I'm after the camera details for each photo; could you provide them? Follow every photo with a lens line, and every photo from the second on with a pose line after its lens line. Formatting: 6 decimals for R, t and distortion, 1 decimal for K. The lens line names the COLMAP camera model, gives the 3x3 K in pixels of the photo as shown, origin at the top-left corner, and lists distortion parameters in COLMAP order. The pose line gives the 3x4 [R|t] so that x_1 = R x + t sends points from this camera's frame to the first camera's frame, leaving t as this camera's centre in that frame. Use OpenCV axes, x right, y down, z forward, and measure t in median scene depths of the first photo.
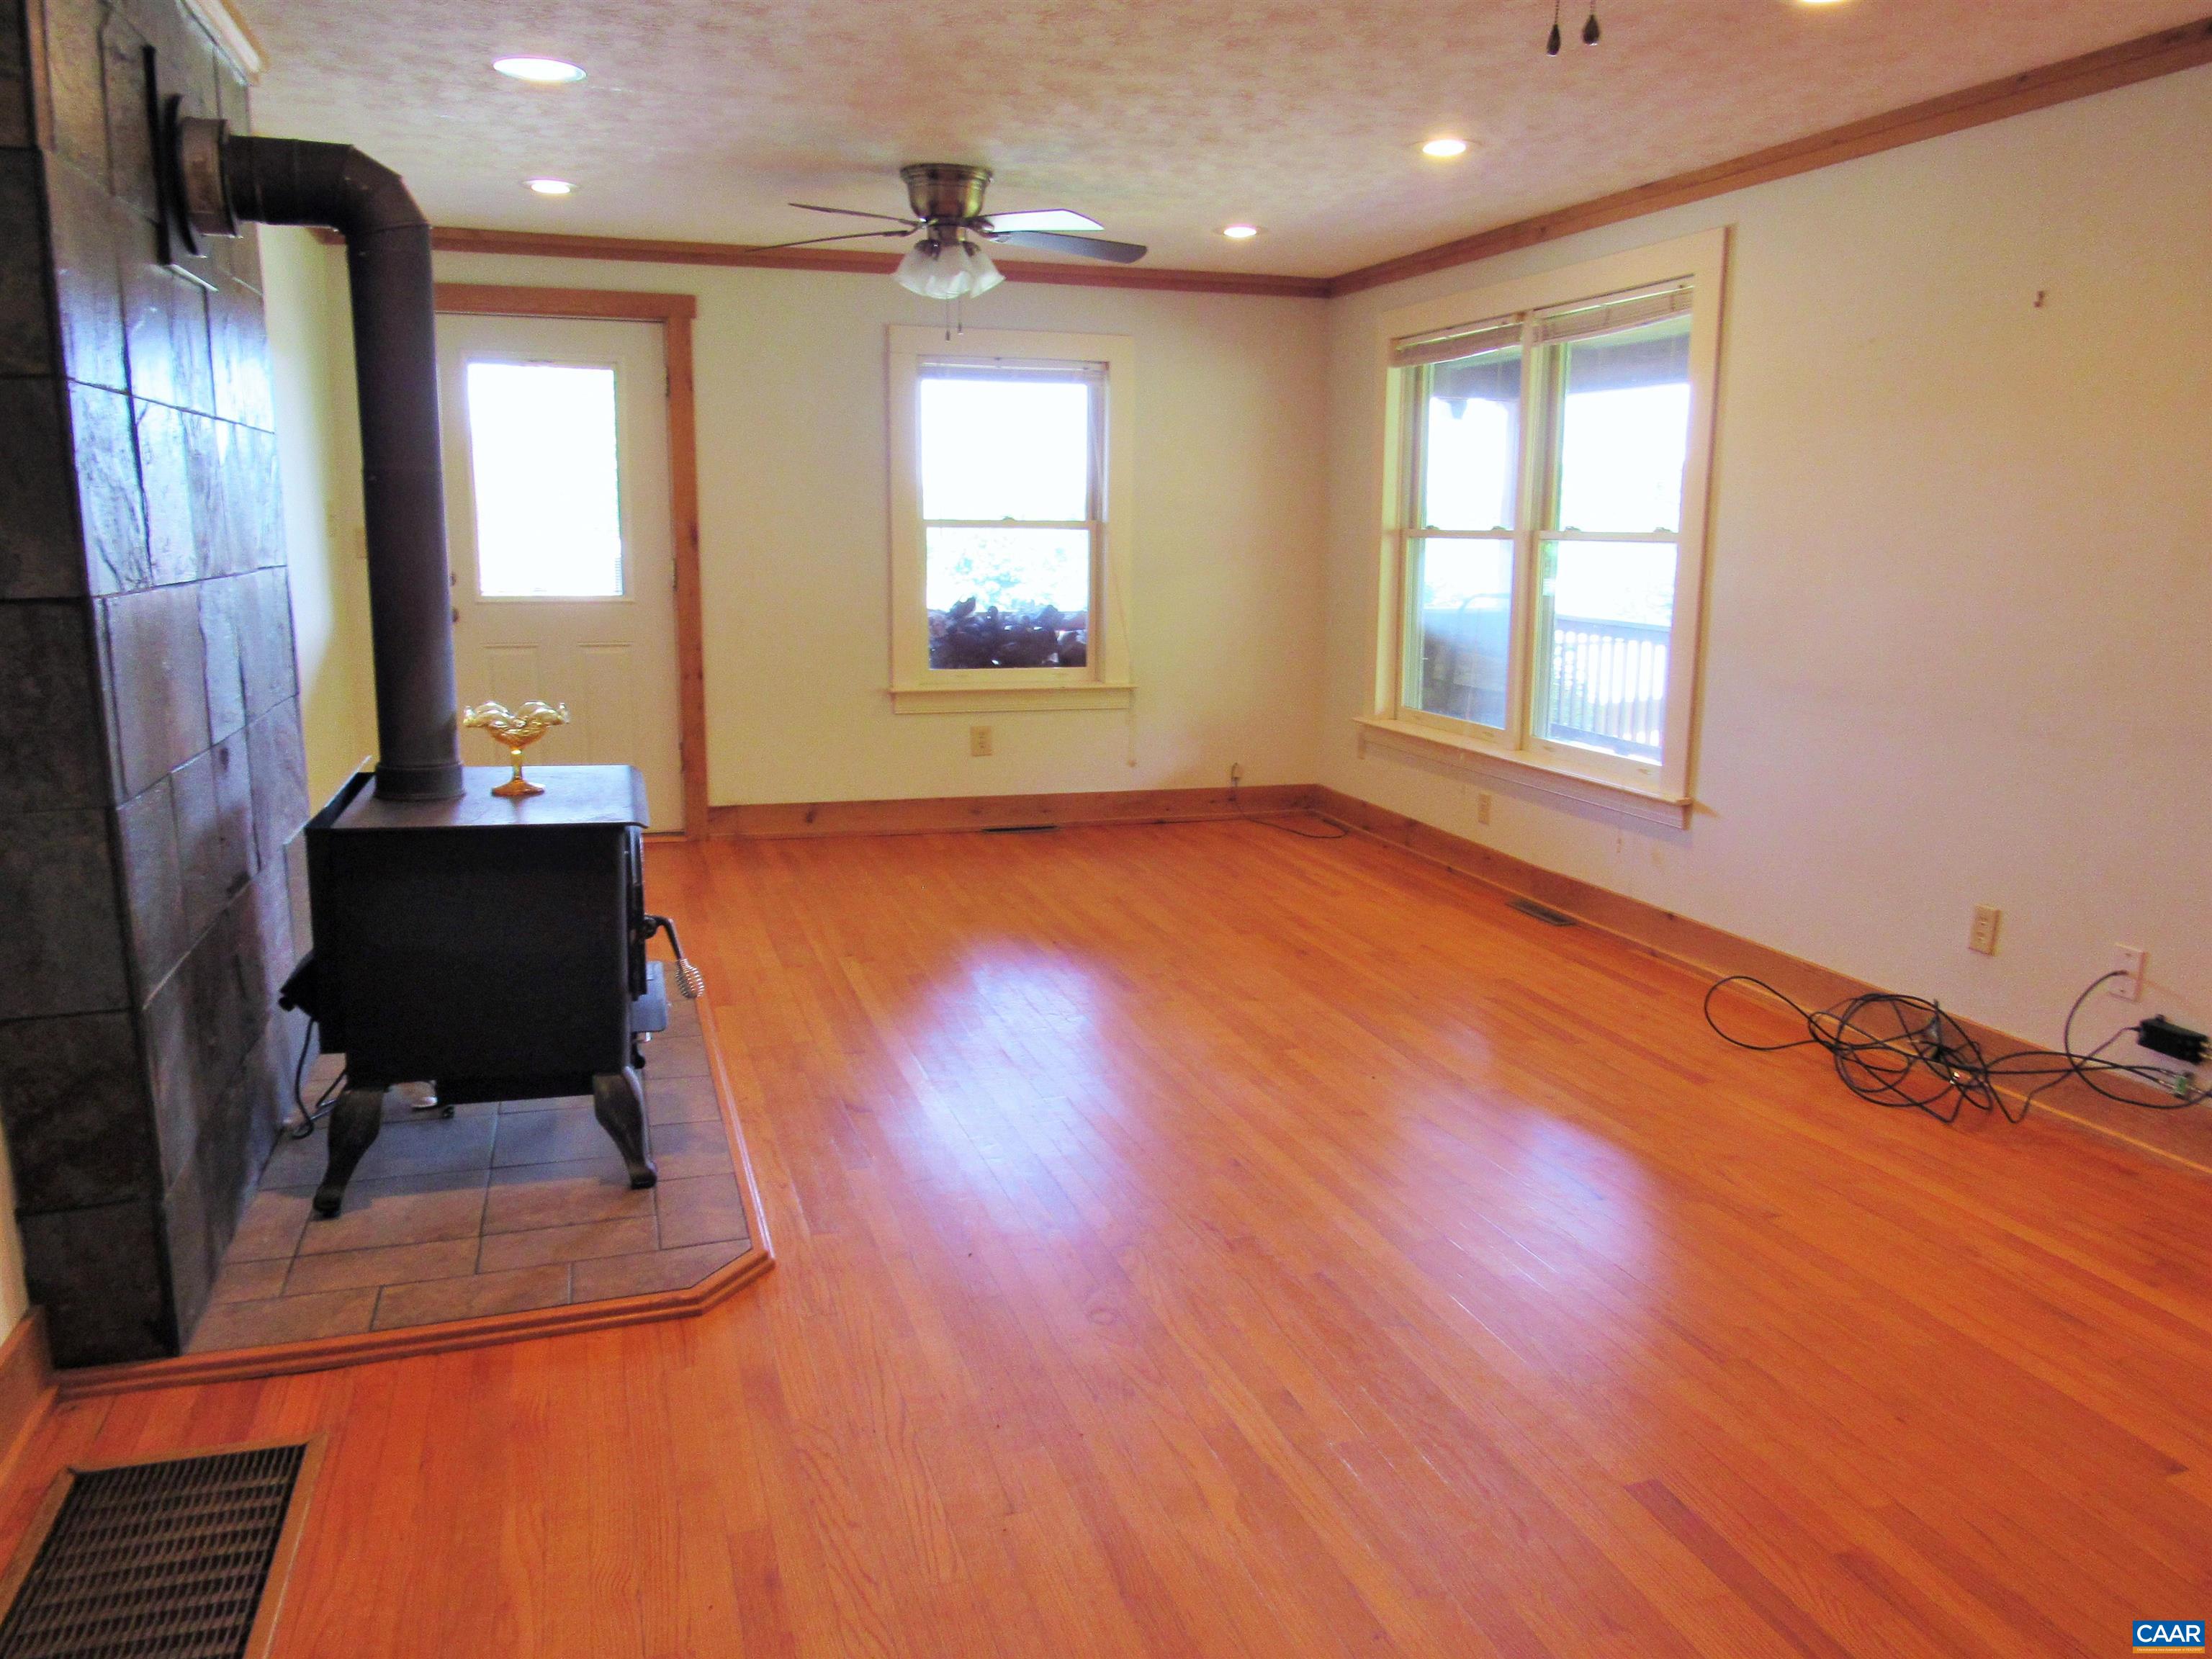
lens RADIAL K [[1586.2, 0, 1099.6], [0, 1586.2, 826.4], [0, 0, 1]] dist [-0.035687, 0.008536]
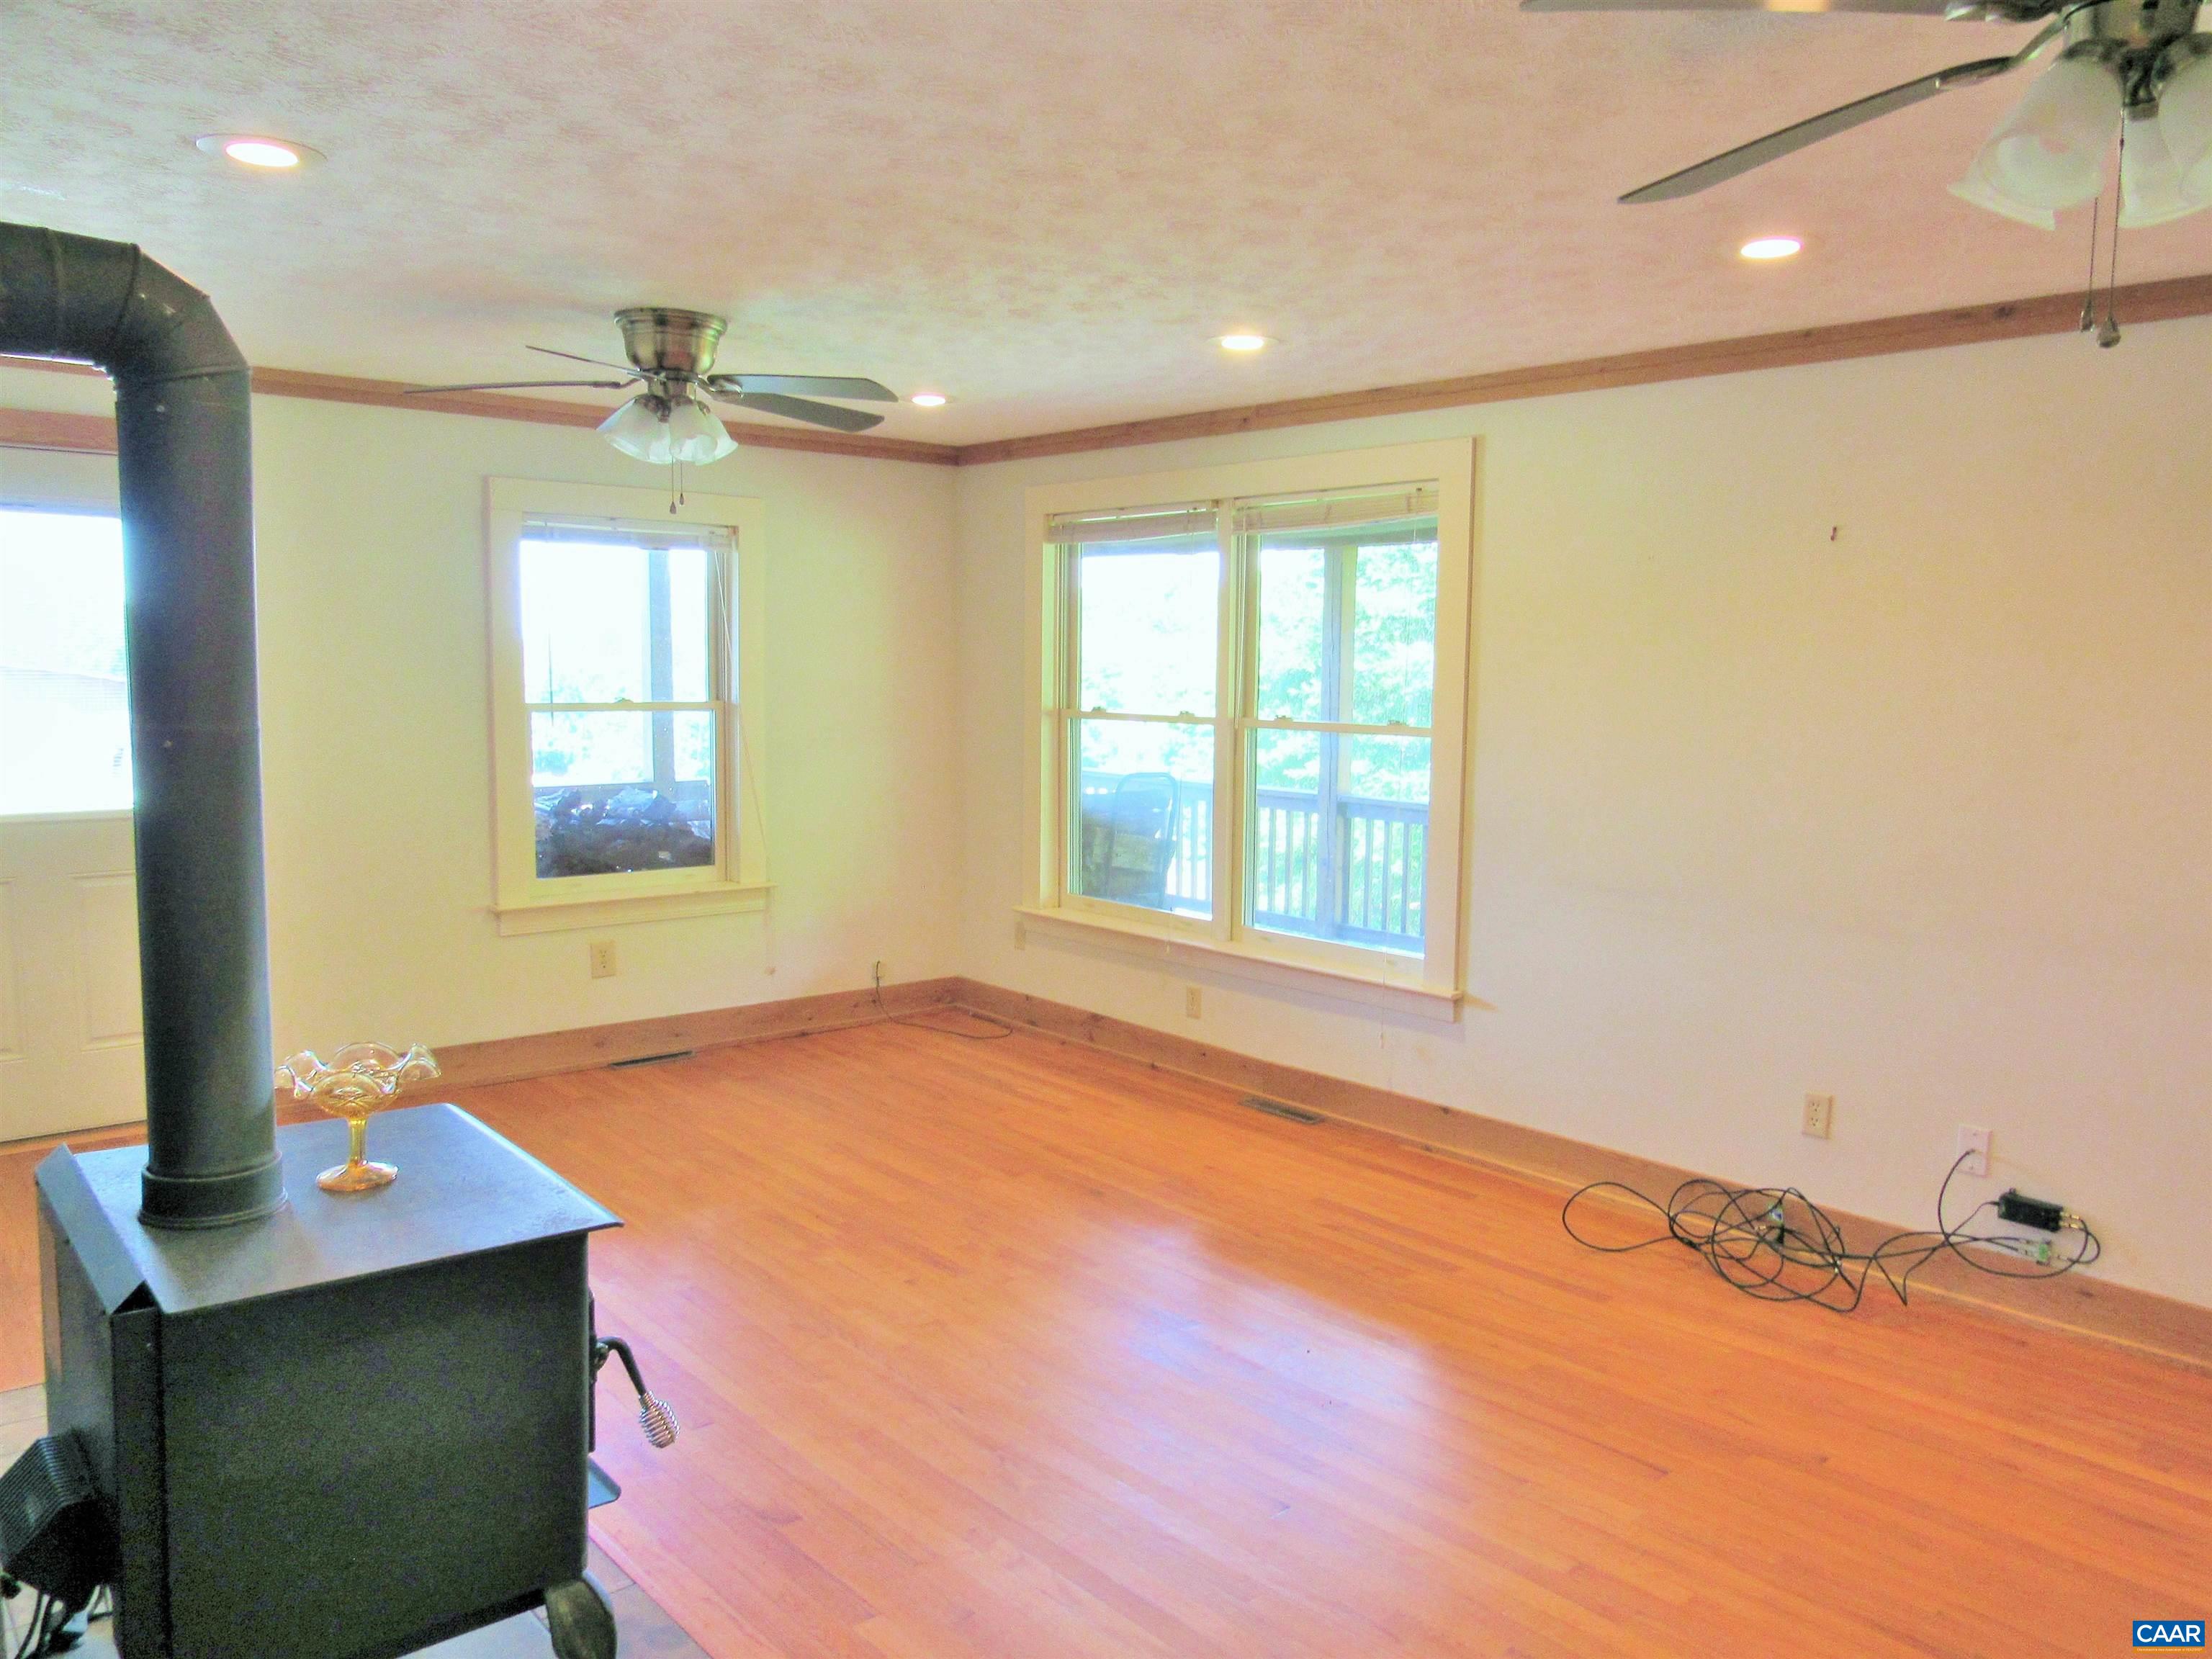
lens RADIAL K [[1586.2, 0, 1104.8], [0, 1586.2, 833.2], [0, 0, 1]] dist [-0.035687, 0.008536]
pose [[0.916484, -0.040725, 0.397993, -0.228027], [0.069966, 0.995790, -0.059221, -0.073785], [-0.393905, 0.082121, 0.915475, 0.157744]]
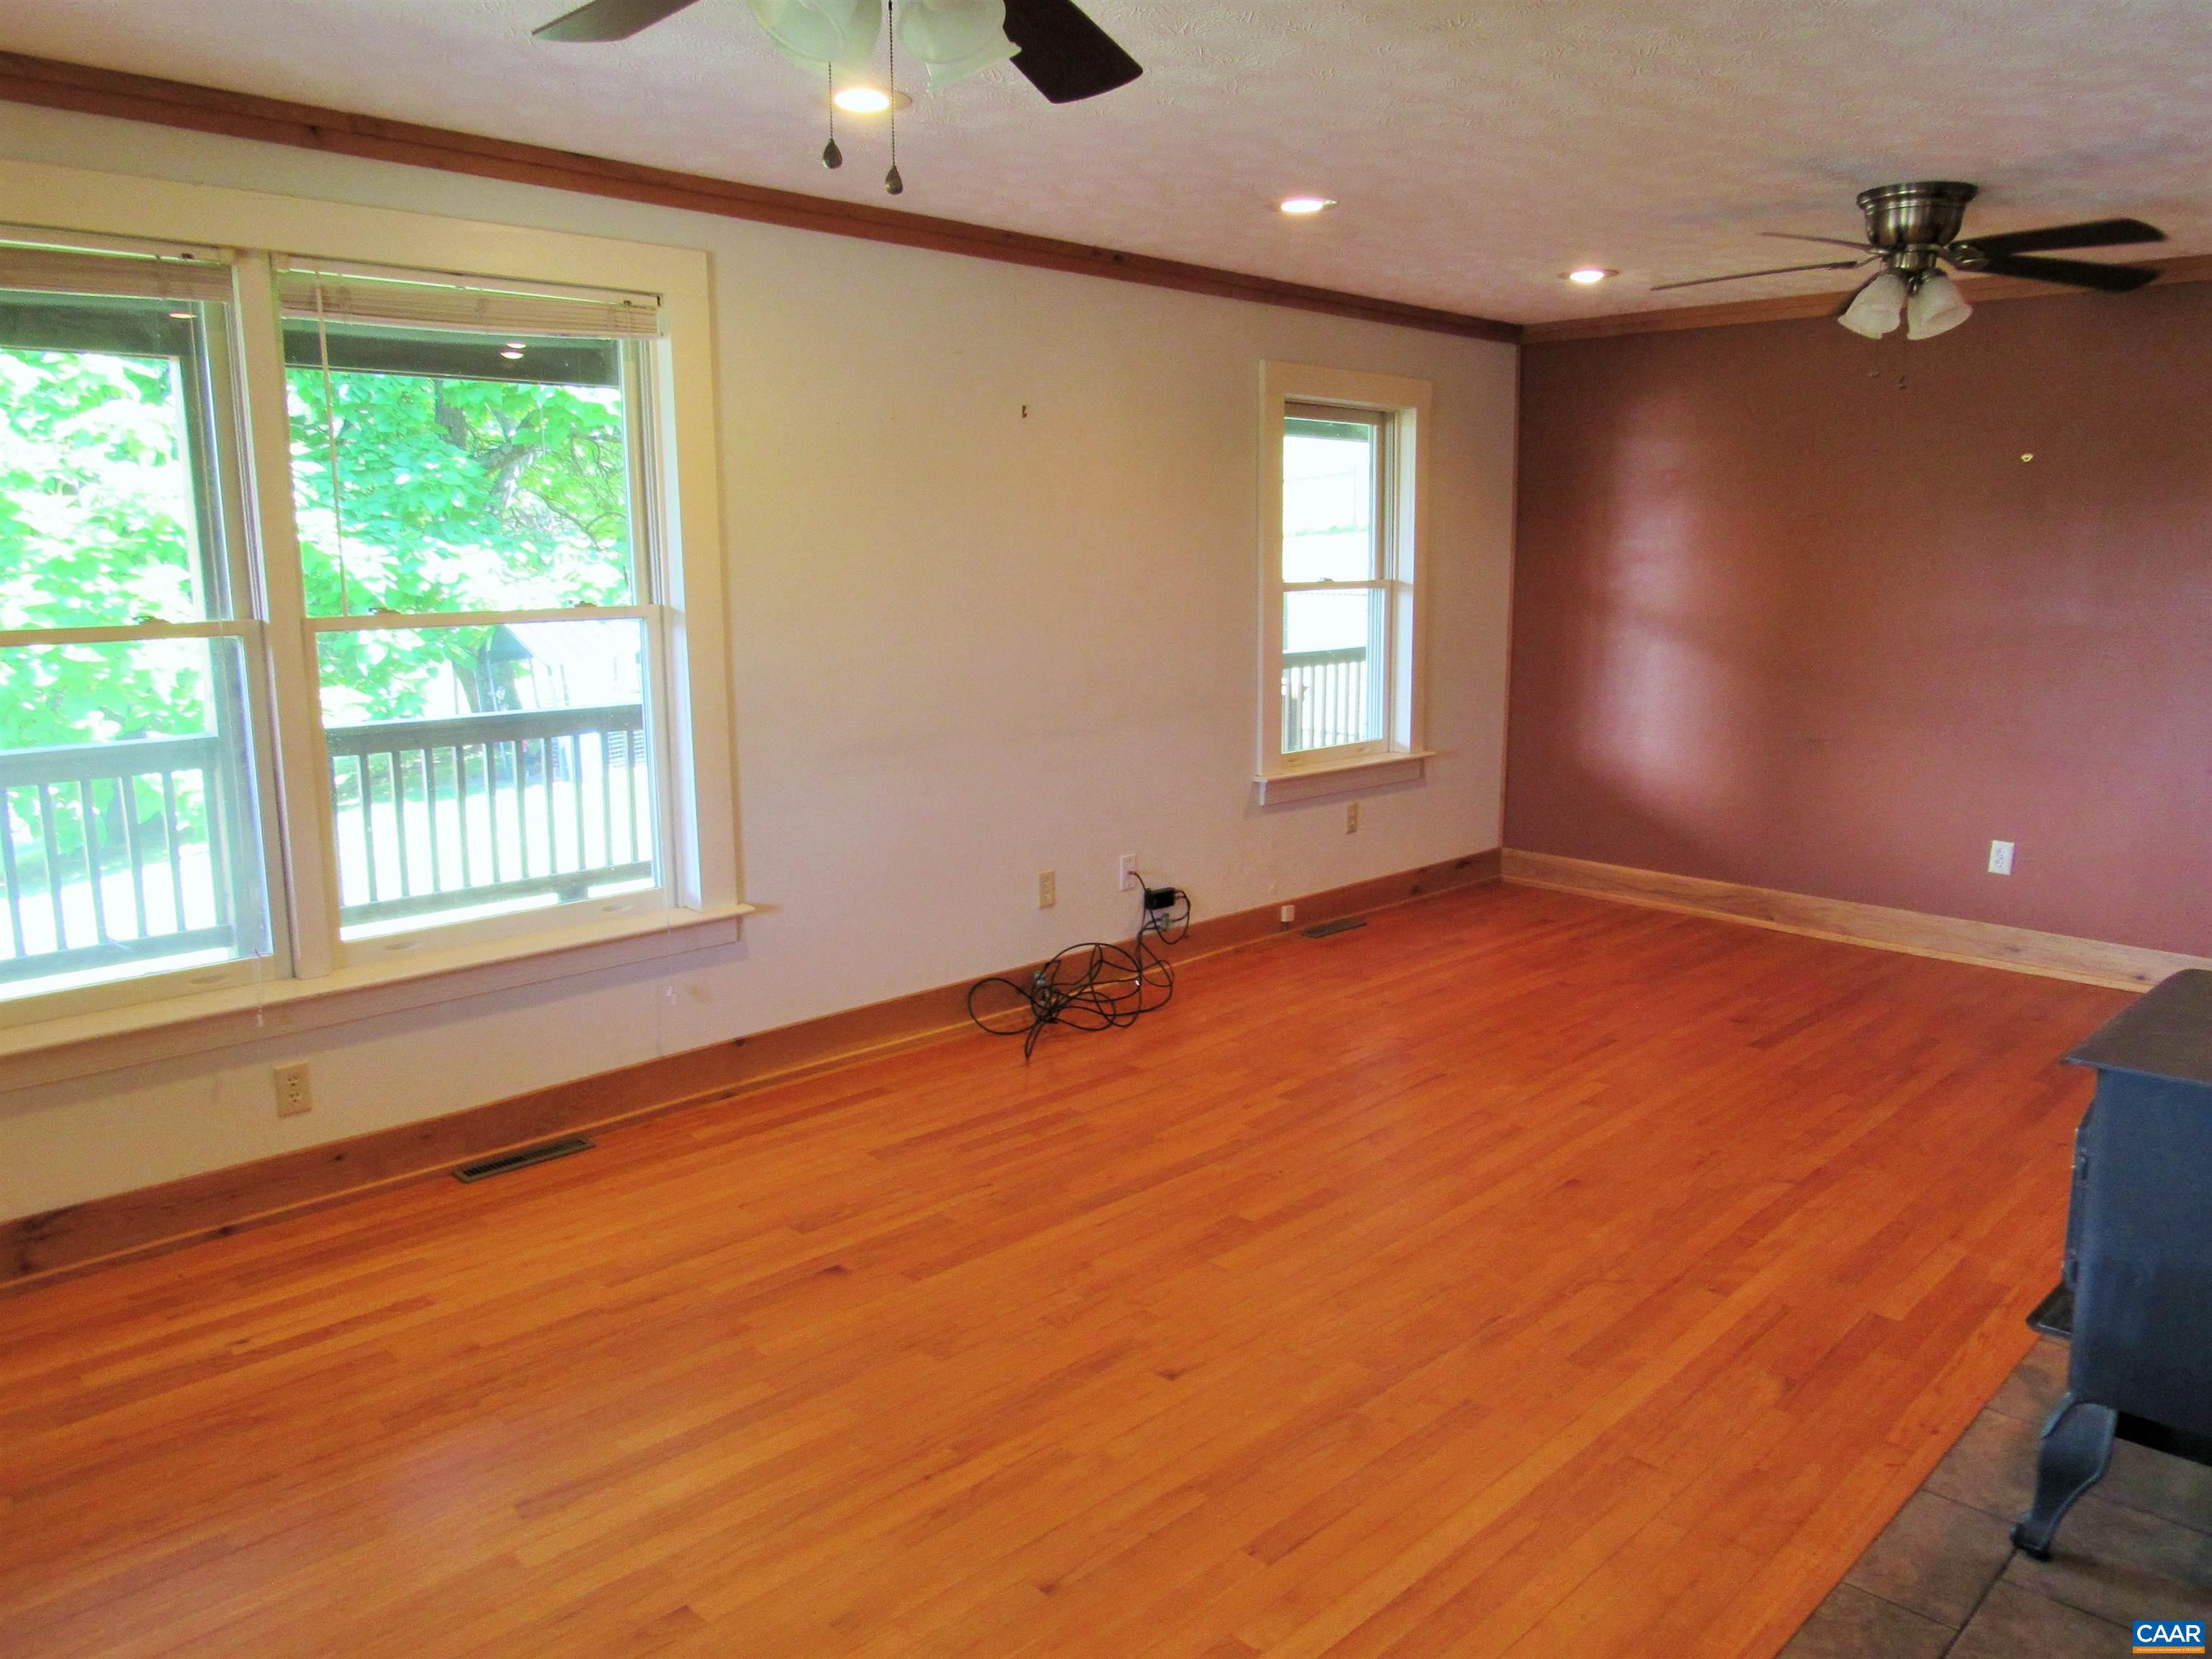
lens RADIAL K [[1586.2, 0, 1116.3], [0, 1586.2, 840.6], [0, 0, 1]] dist [-0.035687, 0.008536]
pose [[-0.461493, -0.174996, 0.869713, -0.479423], [0.162202, 0.947182, 0.276652, -0.259036], [-0.872190, 0.268742, -0.408733, 1.157091]]
